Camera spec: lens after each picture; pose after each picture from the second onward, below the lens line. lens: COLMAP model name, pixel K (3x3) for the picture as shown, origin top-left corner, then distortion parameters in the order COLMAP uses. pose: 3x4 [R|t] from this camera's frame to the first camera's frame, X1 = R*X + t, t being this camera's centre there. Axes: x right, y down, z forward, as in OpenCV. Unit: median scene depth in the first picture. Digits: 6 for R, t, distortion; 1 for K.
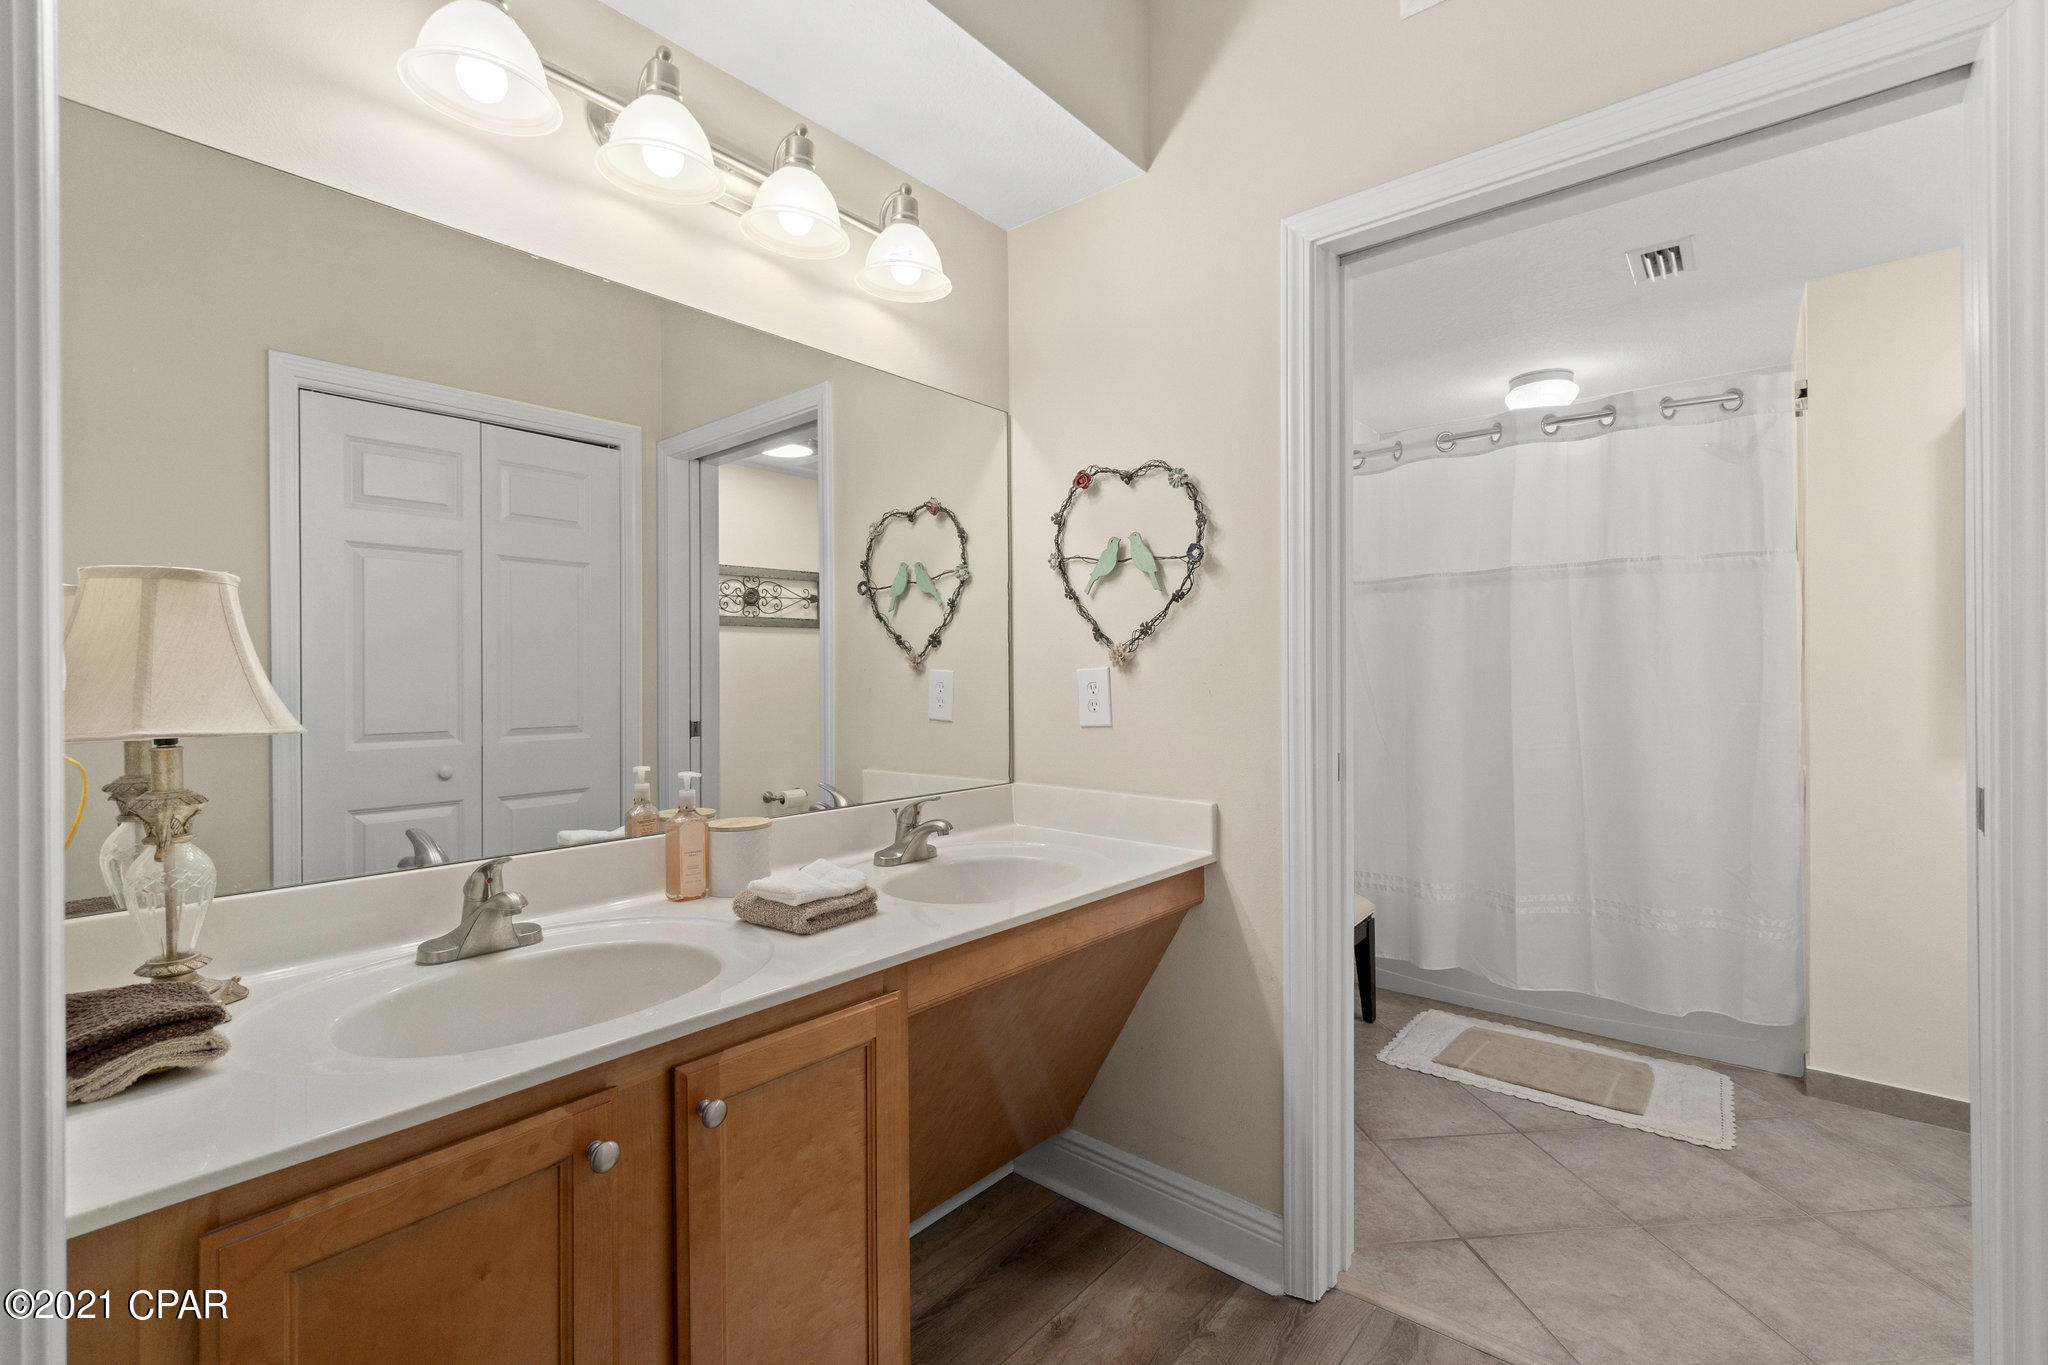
lens RADIAL K [[879.3, 0, 1037.8], [0, 879.3, 680.1], [0, 0, 1]] dist [-0.004724, 0.001881]
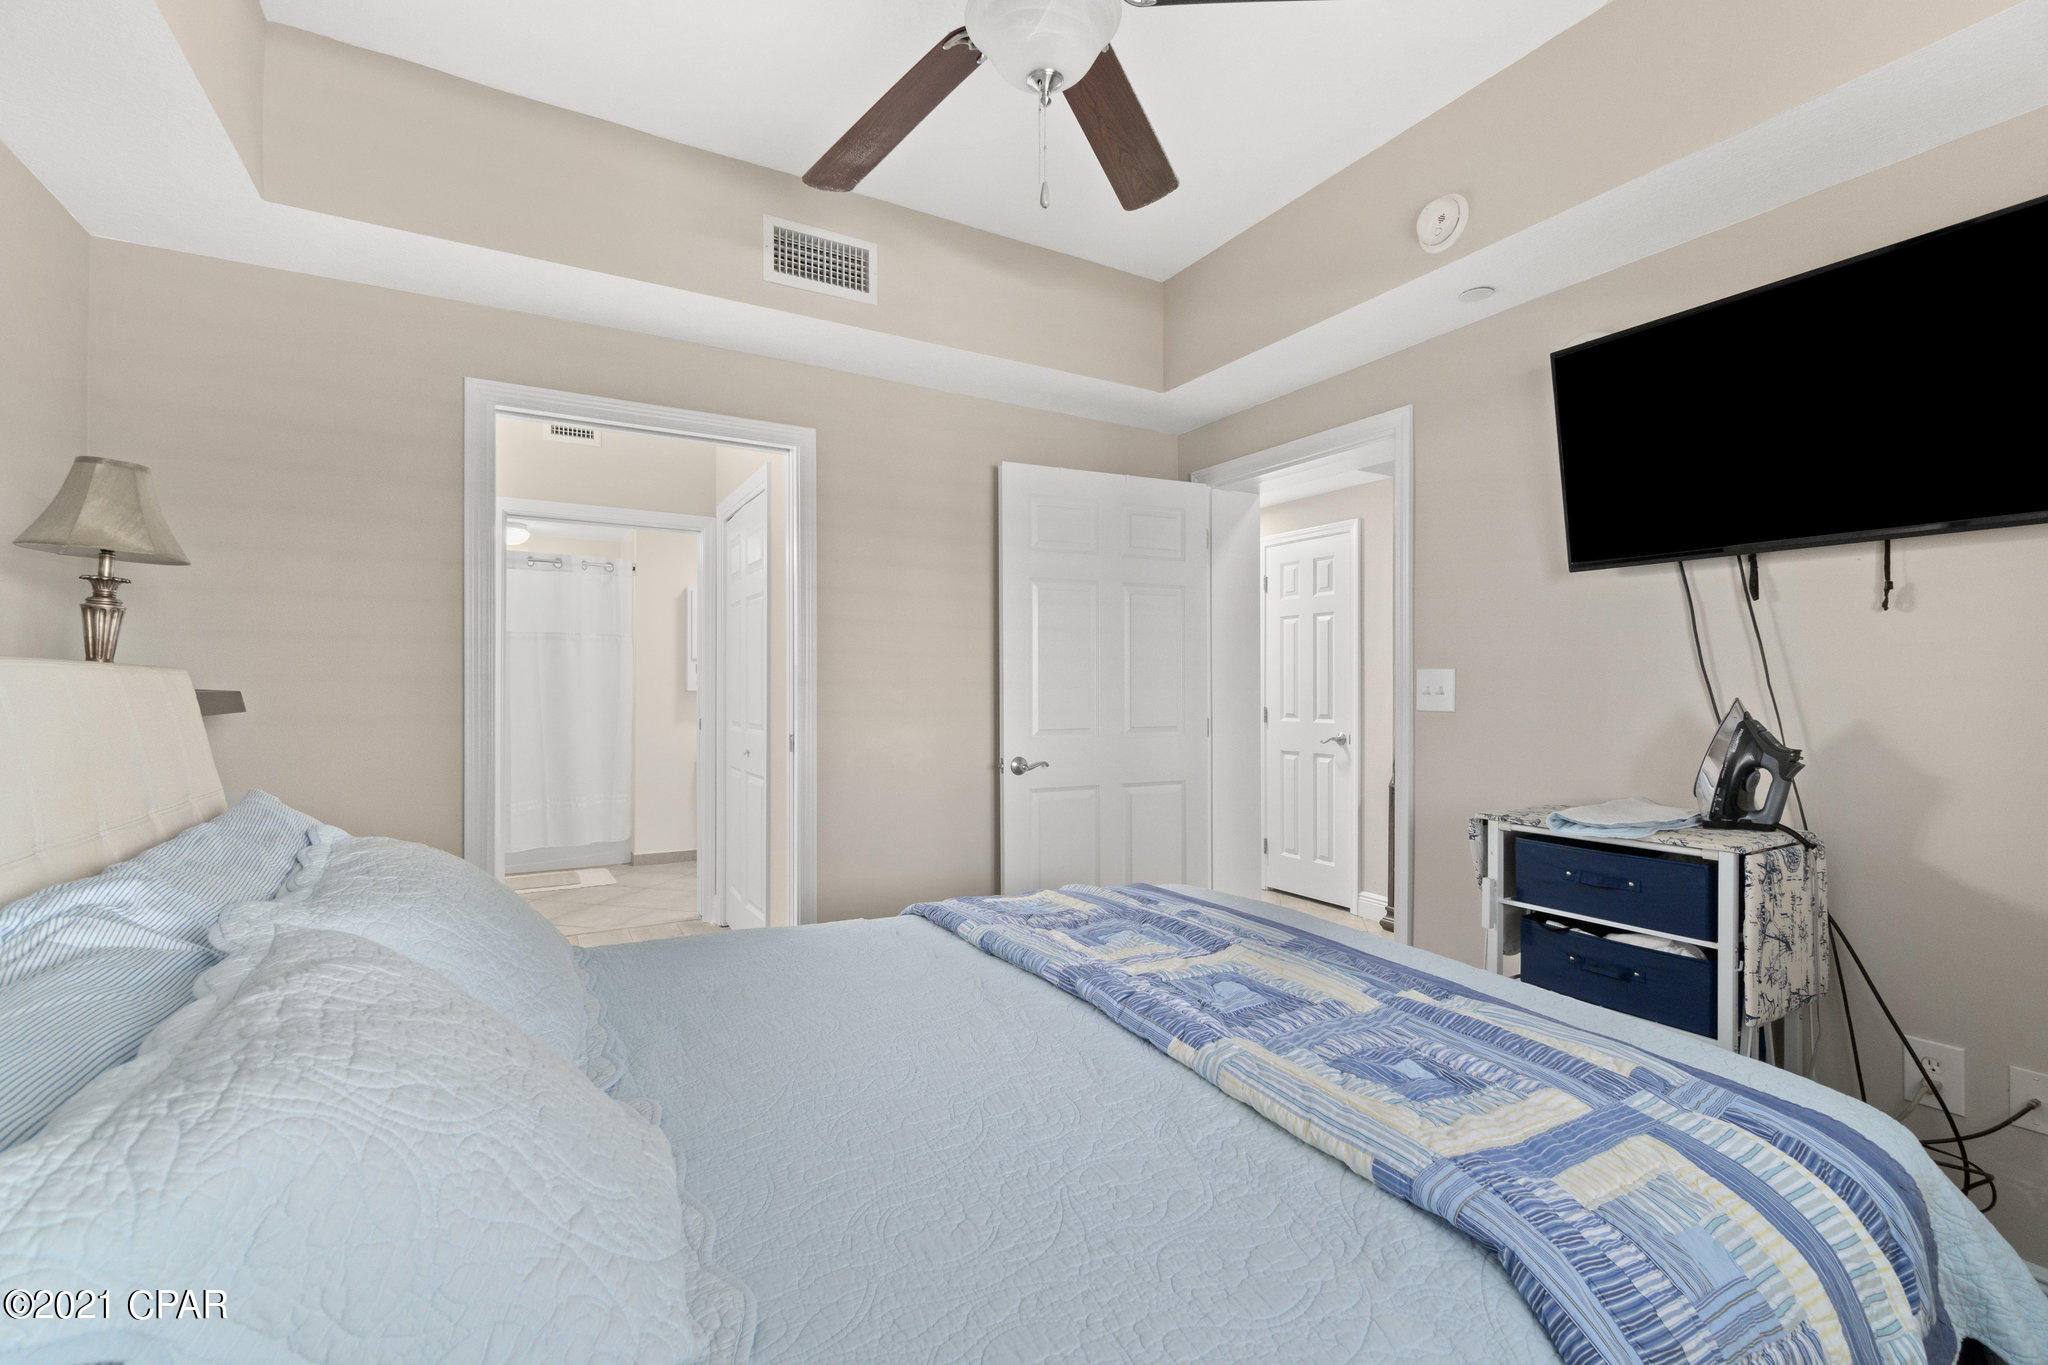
lens RADIAL K [[879.3, 0, 1026.1], [0, 879.3, 680.5], [0, 0, 1]] dist [-0.004724, 0.001881]
pose [[0.328279, -0.000160, 0.944581, -0.933123], [-0.003398, 0.999993, 0.001351, -0.032155], [-0.944575, -0.003653, 0.328277, -0.712130]]
